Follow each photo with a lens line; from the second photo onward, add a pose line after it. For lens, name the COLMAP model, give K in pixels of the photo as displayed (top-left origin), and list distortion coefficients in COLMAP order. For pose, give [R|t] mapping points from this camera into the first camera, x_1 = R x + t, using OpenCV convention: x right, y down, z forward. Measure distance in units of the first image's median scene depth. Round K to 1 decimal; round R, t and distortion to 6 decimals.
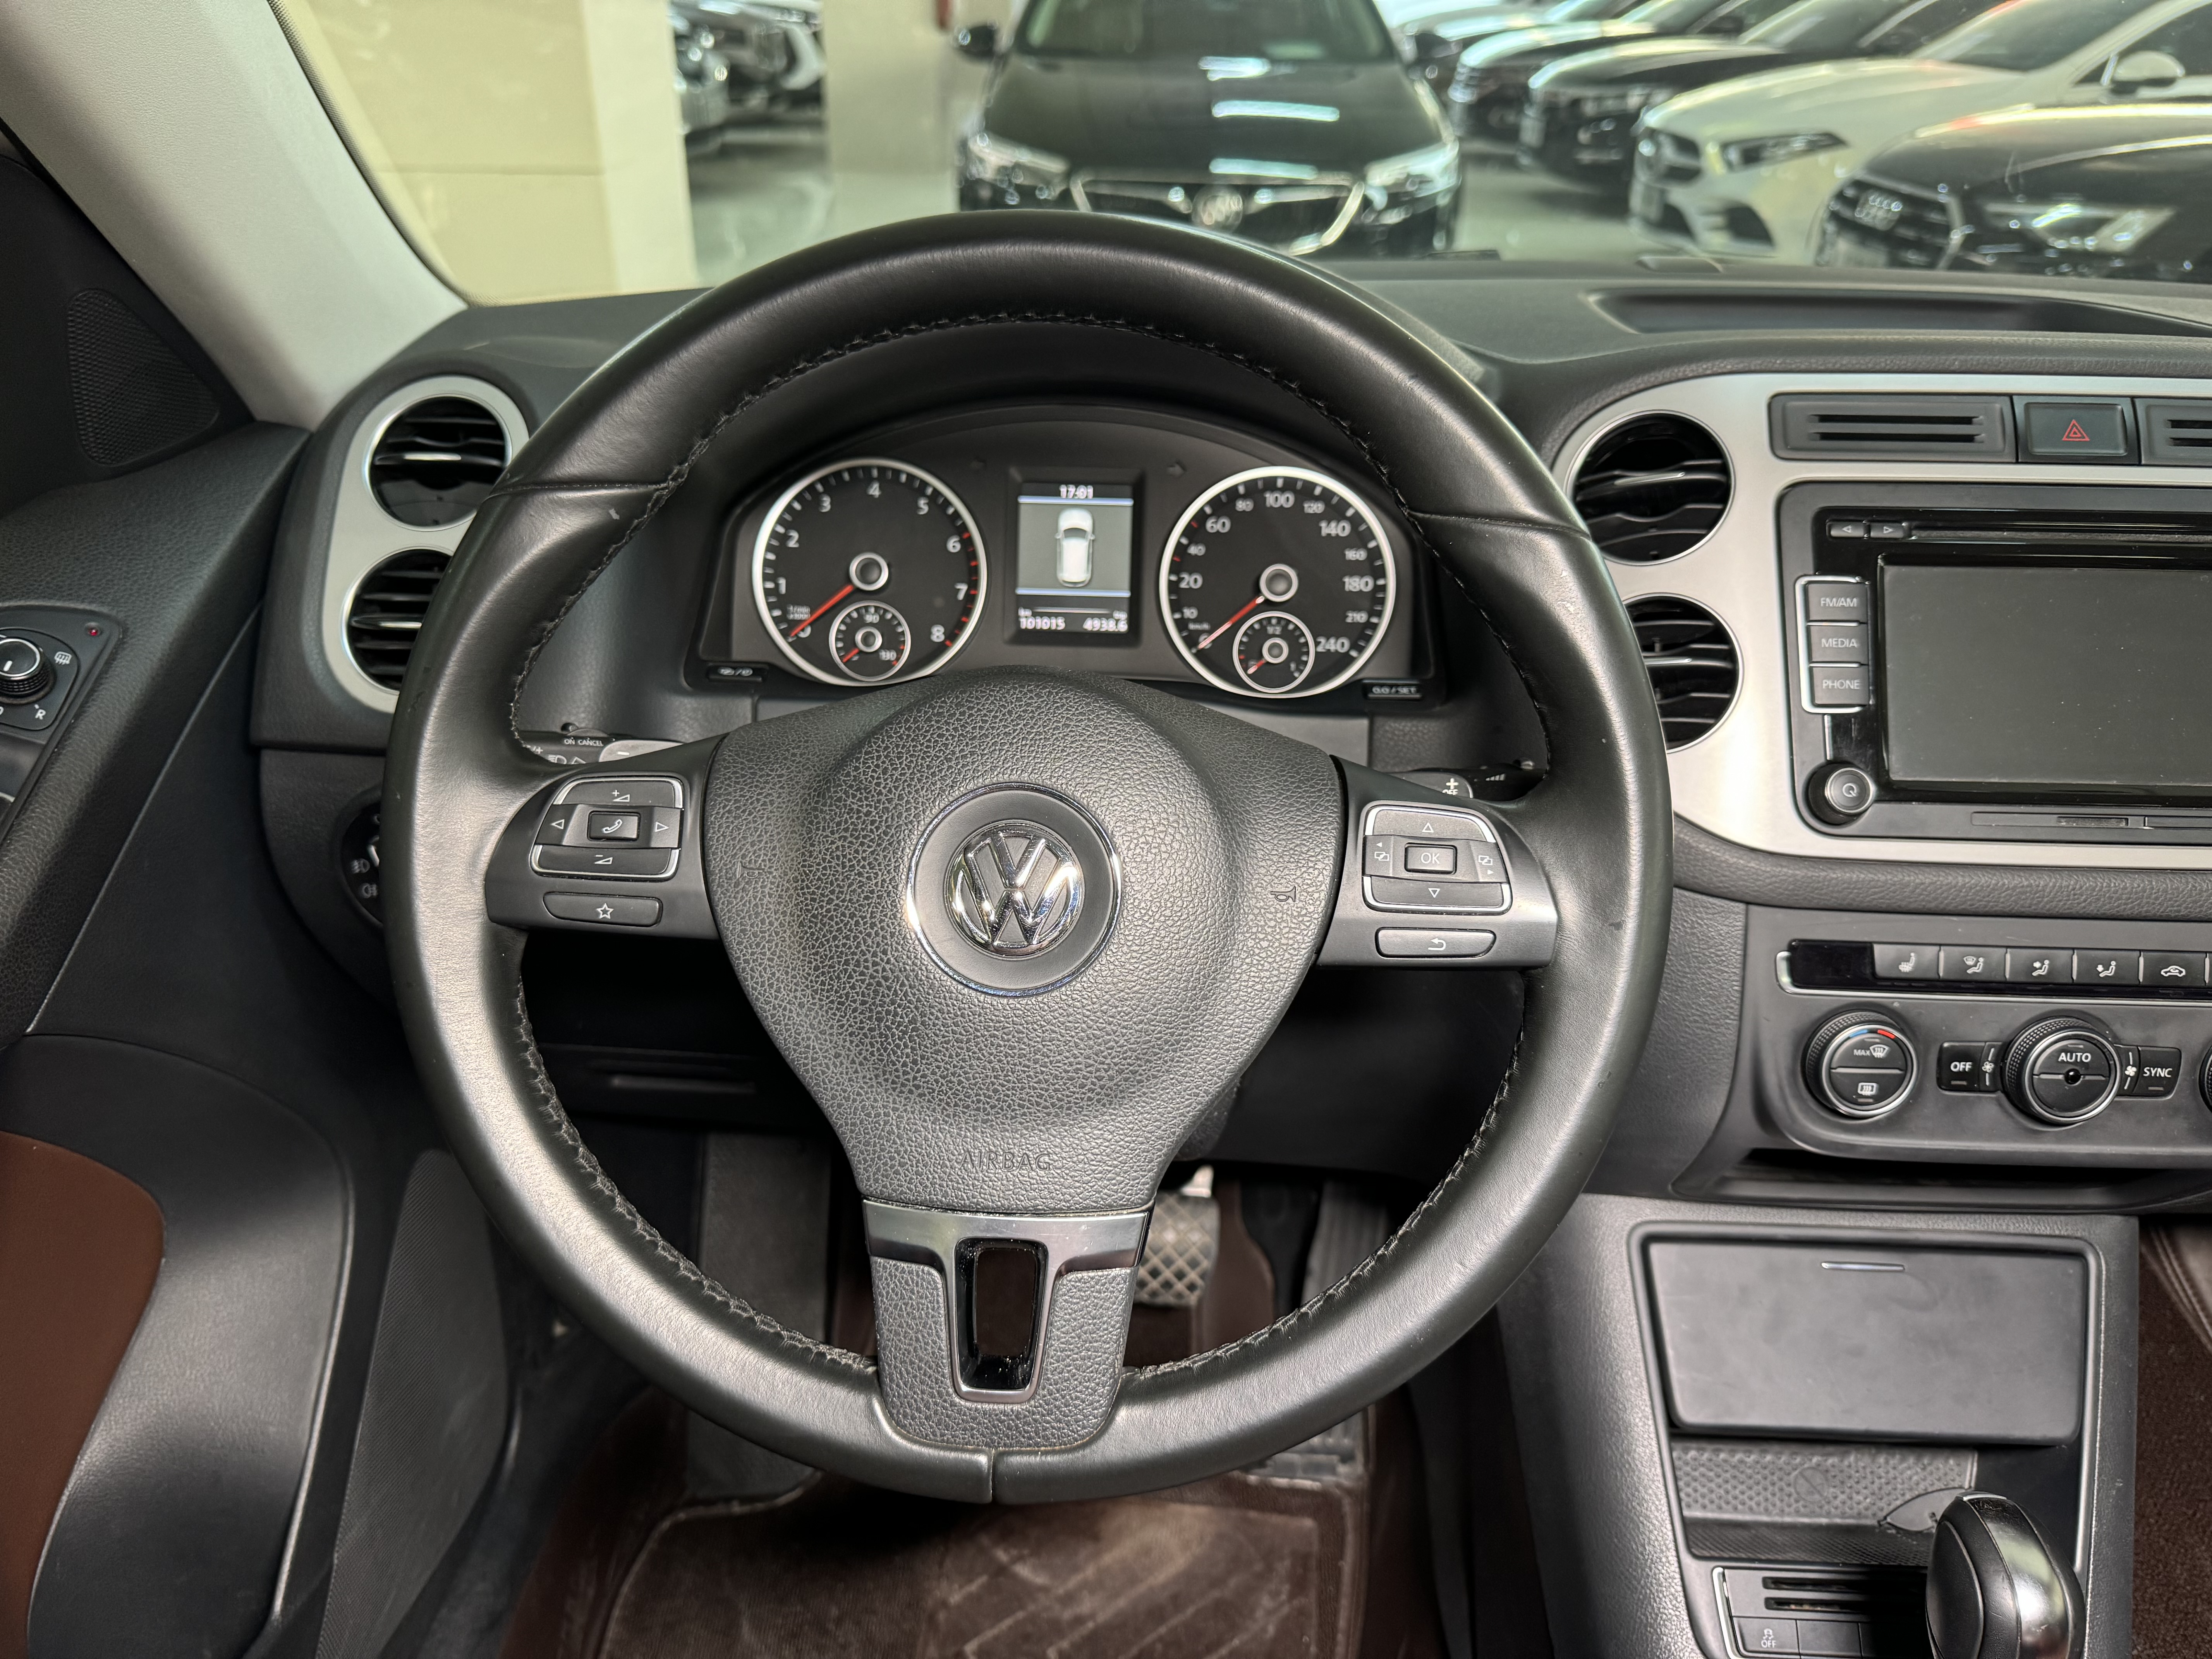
lens RADIAL K [[1599.5, 0, 1093.9], [0, 1599.5, 834.5], [0, 0, 1]] dist [0.039301, -0.054302]
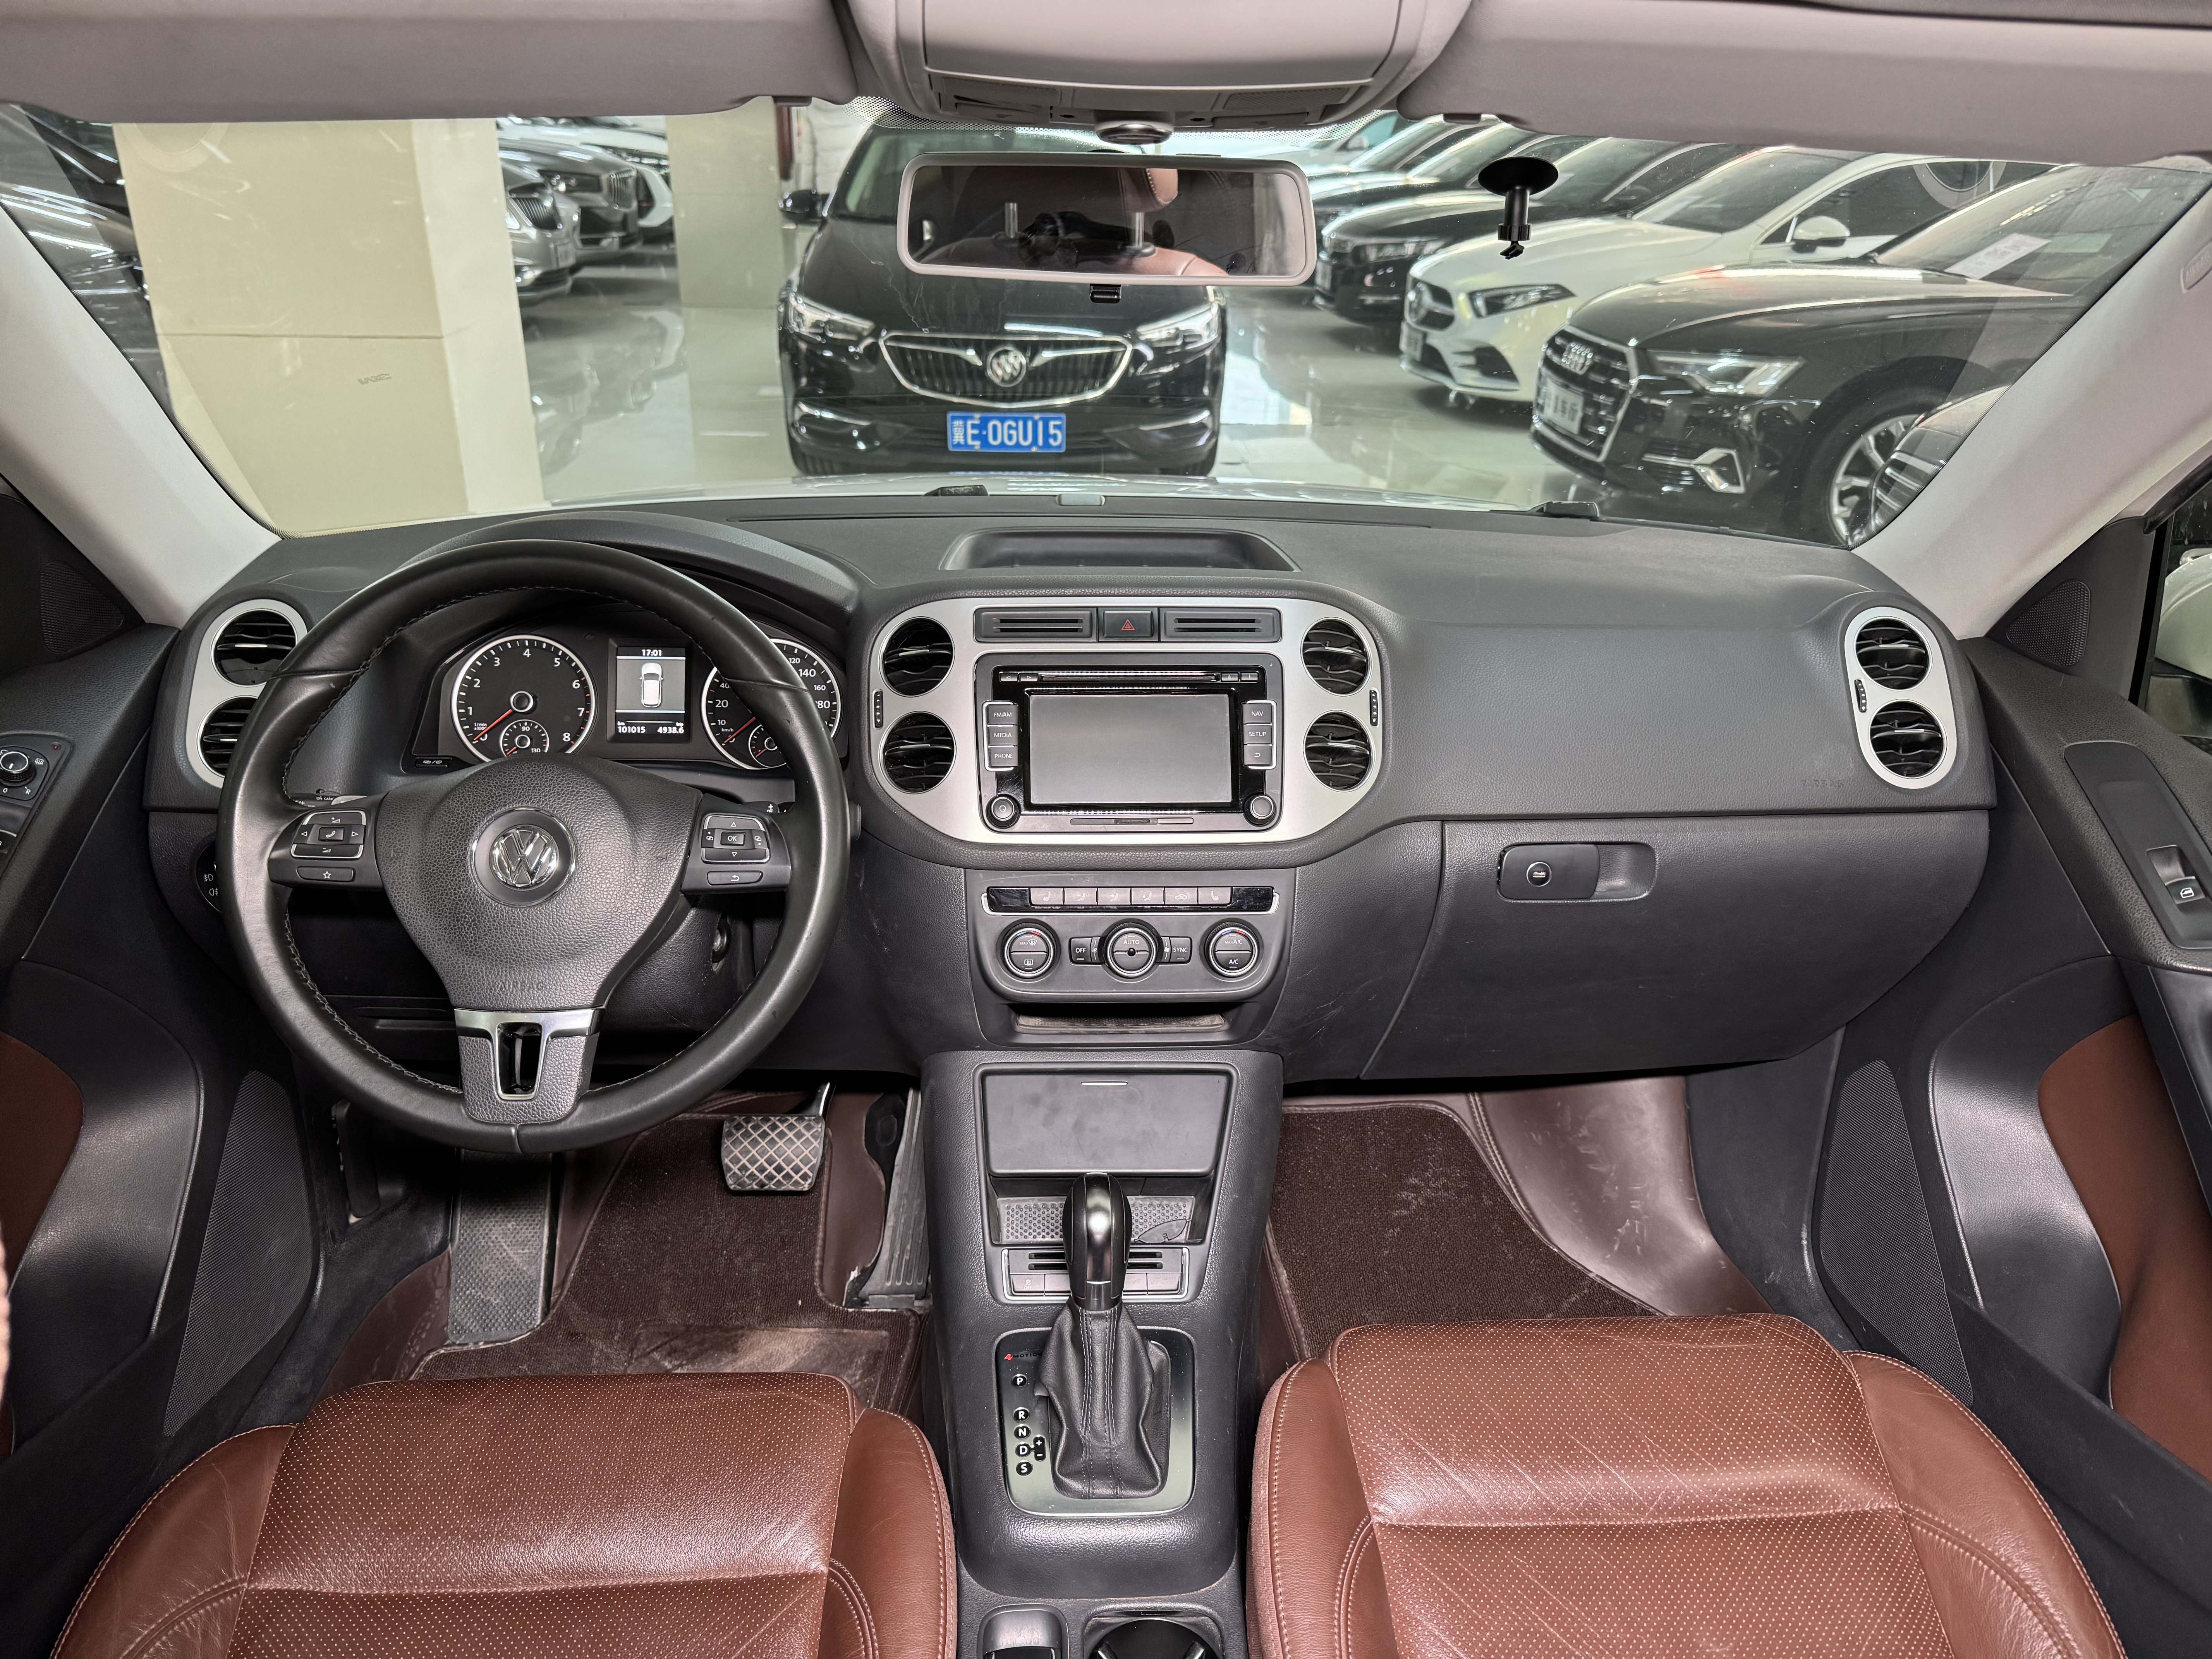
lens RADIAL K [[1599.5, 0, 1129.2], [0, 1599.5, 825.9], [0, 0, 1]] dist [0.039301, -0.054302]
pose [[0.995978, -0.024608, 0.086149, 0.342883], [0.030032, 0.997609, -0.062242, 0.090096], [-0.084412, 0.064579, 0.994336, -0.721689]]
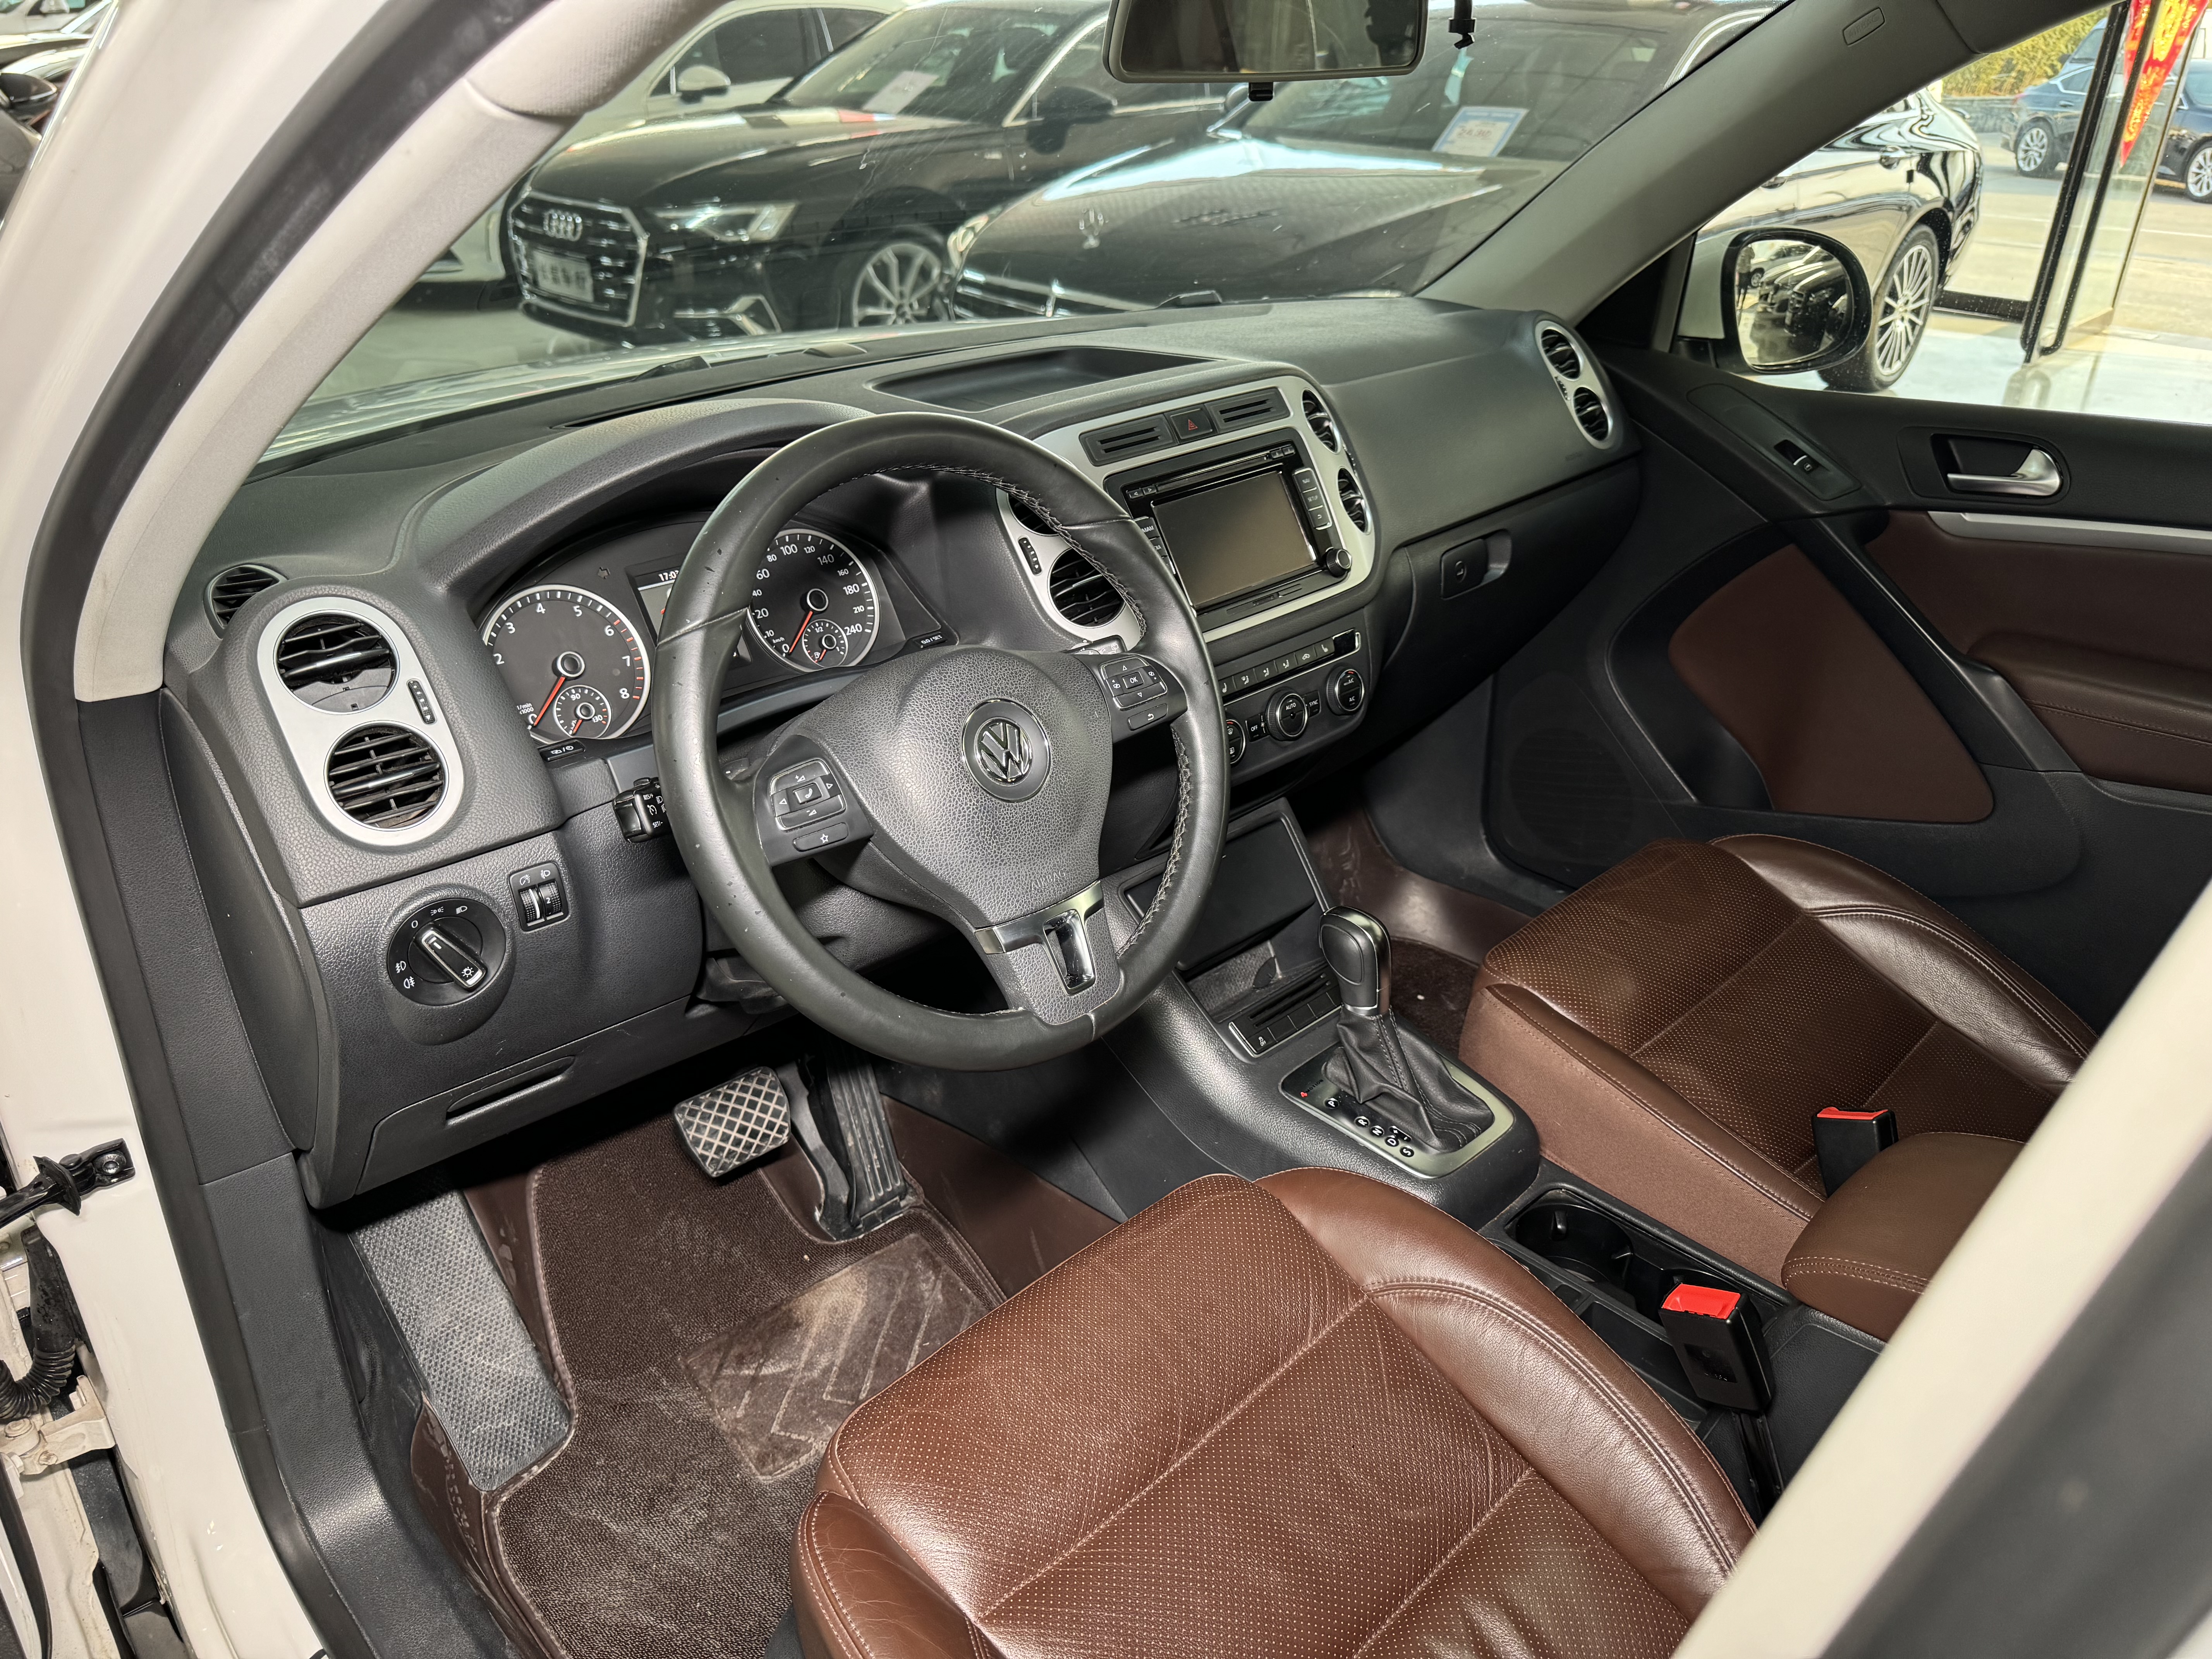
lens RADIAL K [[1599.5, 0, 1128.5], [0, 1599.5, 831.2], [0, 0, 1]] dist [0.039301, -0.054302]
pose [[0.682803, -0.341980, 0.645624, -0.760460], [0.338789, 0.931139, 0.134915, -0.052903], [-0.647304, 0.126611, 0.751643, -0.349647]]
